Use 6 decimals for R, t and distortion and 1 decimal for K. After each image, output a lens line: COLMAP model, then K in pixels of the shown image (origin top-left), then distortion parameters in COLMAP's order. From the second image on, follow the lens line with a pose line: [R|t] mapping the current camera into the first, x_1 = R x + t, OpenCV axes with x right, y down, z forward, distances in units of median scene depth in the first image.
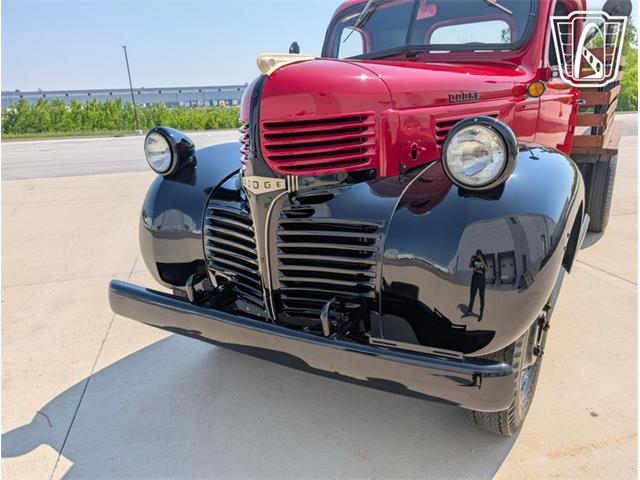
lens RADIAL K [[462.0, 0, 322.6], [0, 462.0, 254.6], [0, 0, 1]] dist [0.006343, -0.000079]
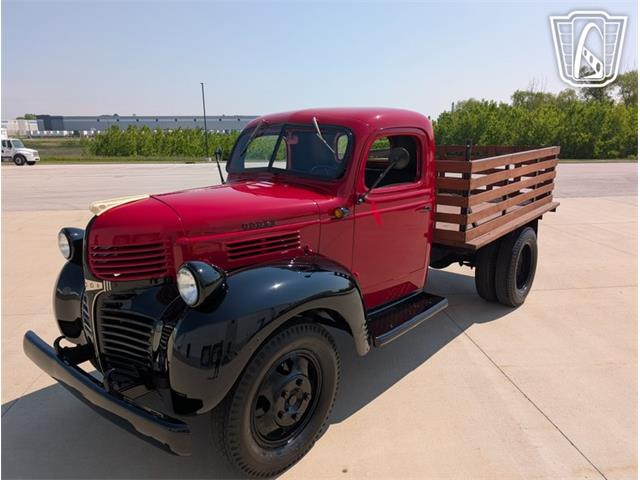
lens RADIAL K [[457.5, 0, 309.0], [0, 457.5, 249.2], [0, 0, 1]] dist [0.004009, 0.000722]
pose [[0.989278, 0.060390, -0.132970, 0.764845], [-0.071174, 0.994418, -0.077895, -0.198983], [0.127524, 0.086524, 0.988054, -0.401468]]
